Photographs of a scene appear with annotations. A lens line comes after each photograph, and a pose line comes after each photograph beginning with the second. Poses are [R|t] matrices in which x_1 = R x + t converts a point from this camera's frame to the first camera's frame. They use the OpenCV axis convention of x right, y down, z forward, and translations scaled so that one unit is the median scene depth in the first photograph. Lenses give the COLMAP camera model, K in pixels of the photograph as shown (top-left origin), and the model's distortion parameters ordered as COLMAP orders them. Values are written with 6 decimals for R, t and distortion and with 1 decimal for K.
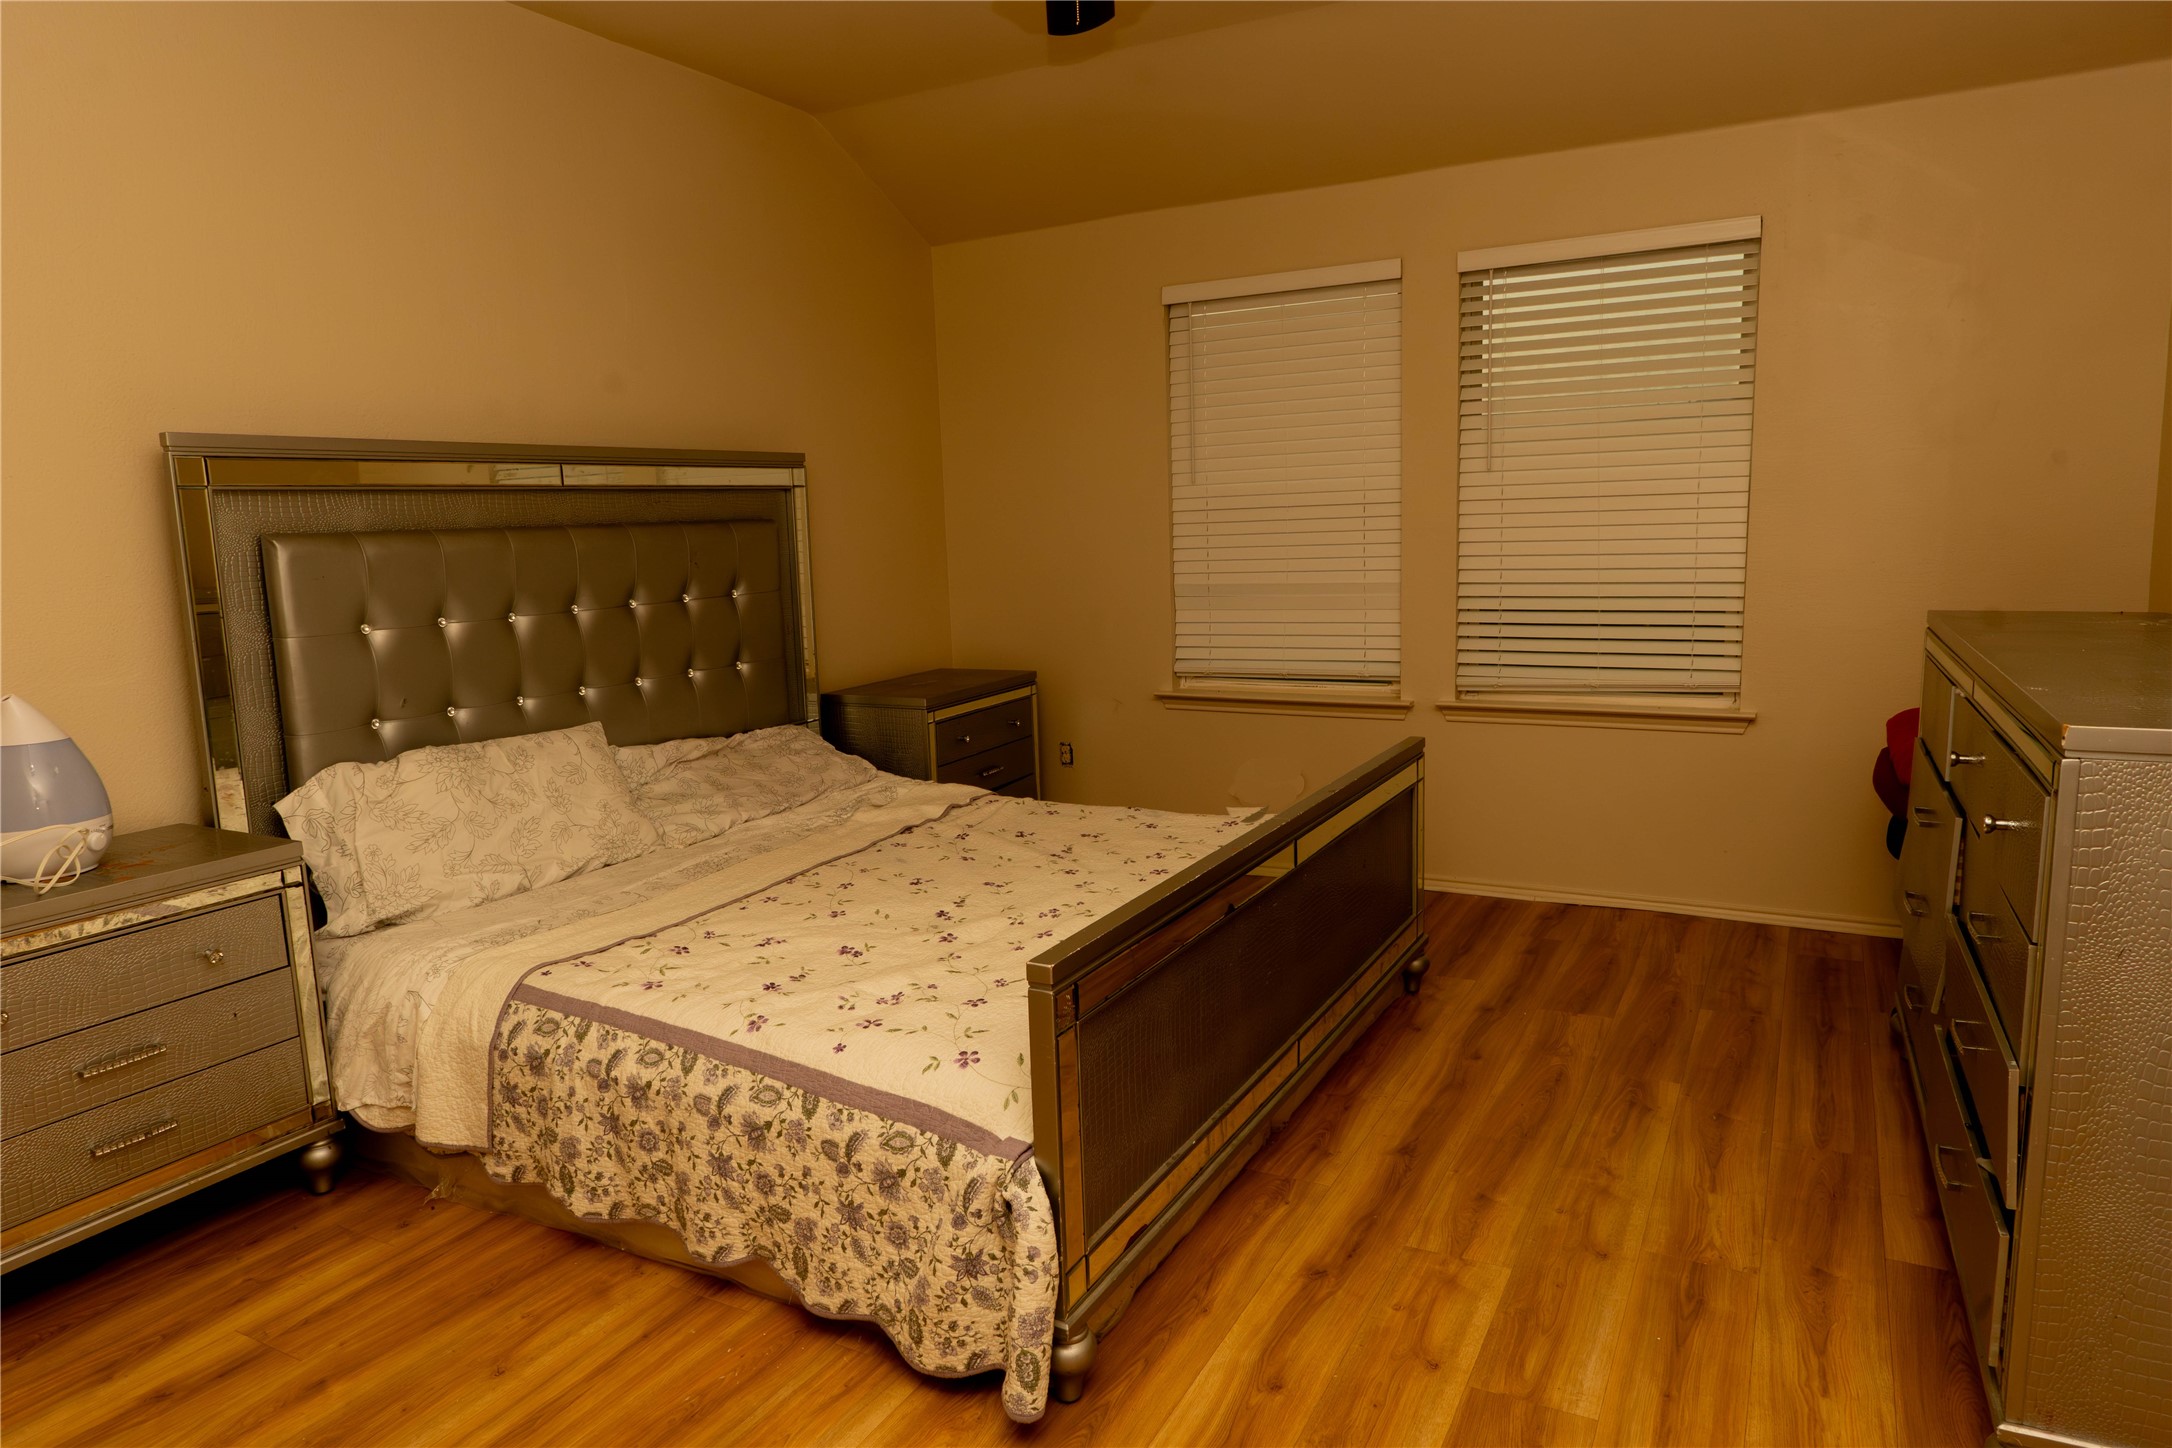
lens RADIAL K [[1341.7, 0, 1086.0], [0, 1341.7, 724.0], [0, 0, 1]] dist [0.000423, -0.001908]
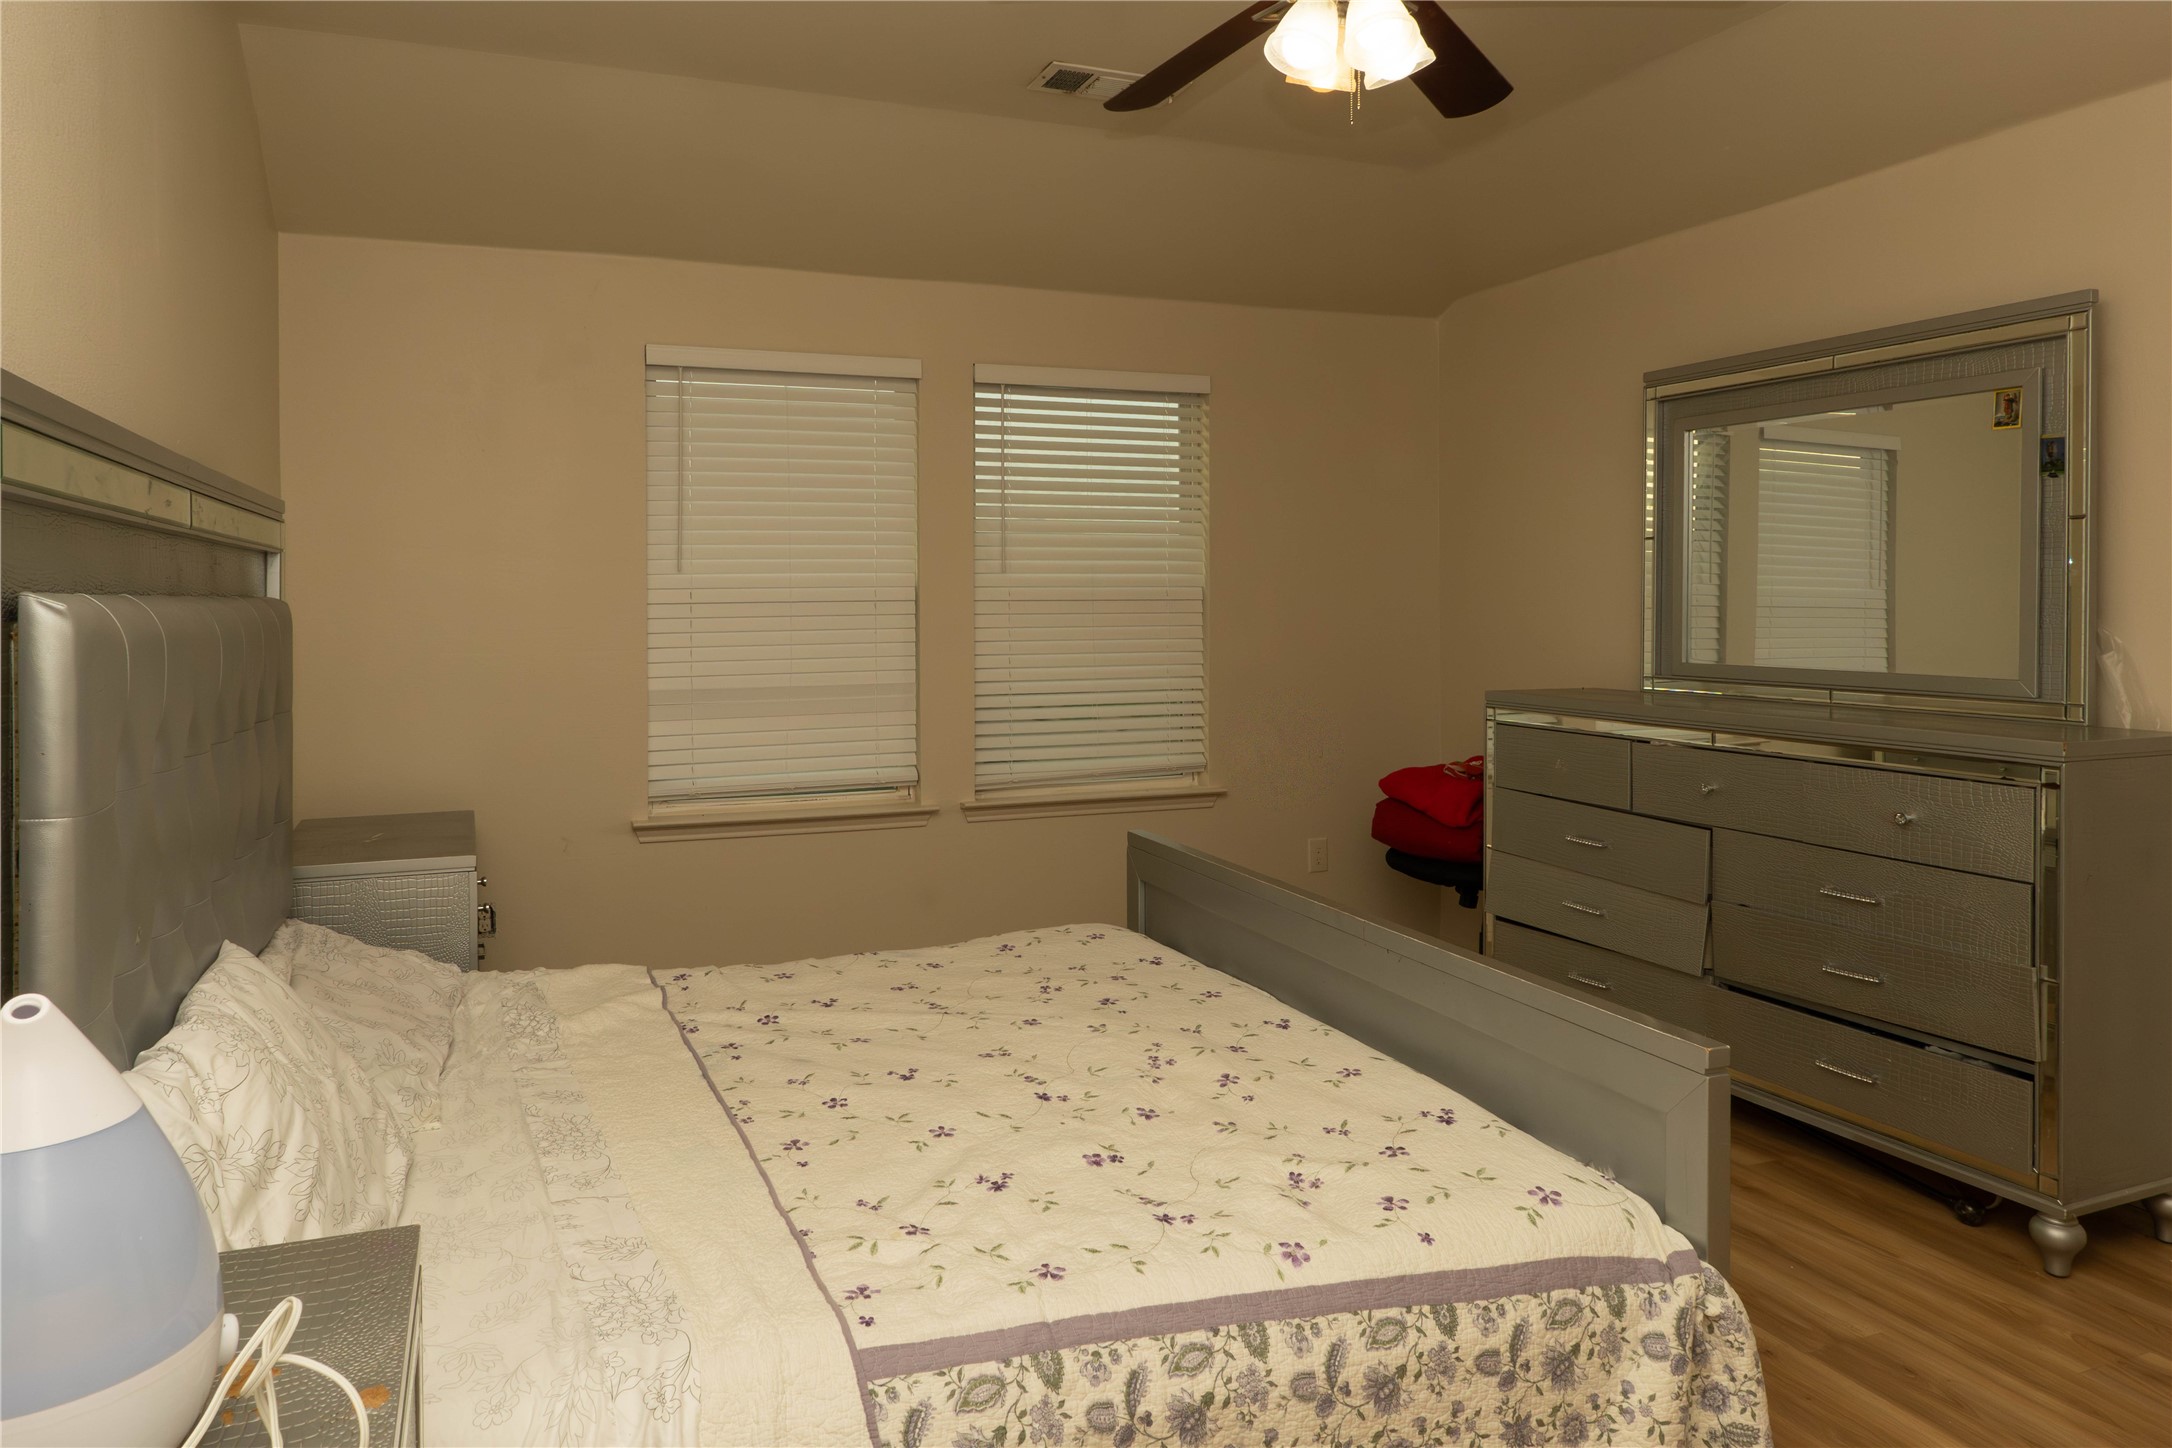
lens RADIAL K [[1401.1, 0, 1084.6], [0, 1401.1, 610.9], [0, 0, 1]] dist [0.000607, -0.001114]
pose [[0.649274, 0.024080, 0.760173, -0.902039], [0.100153, 0.988088, -0.116841, -0.052491], [-0.753931, 0.151995, 0.639128, 0.512420]]
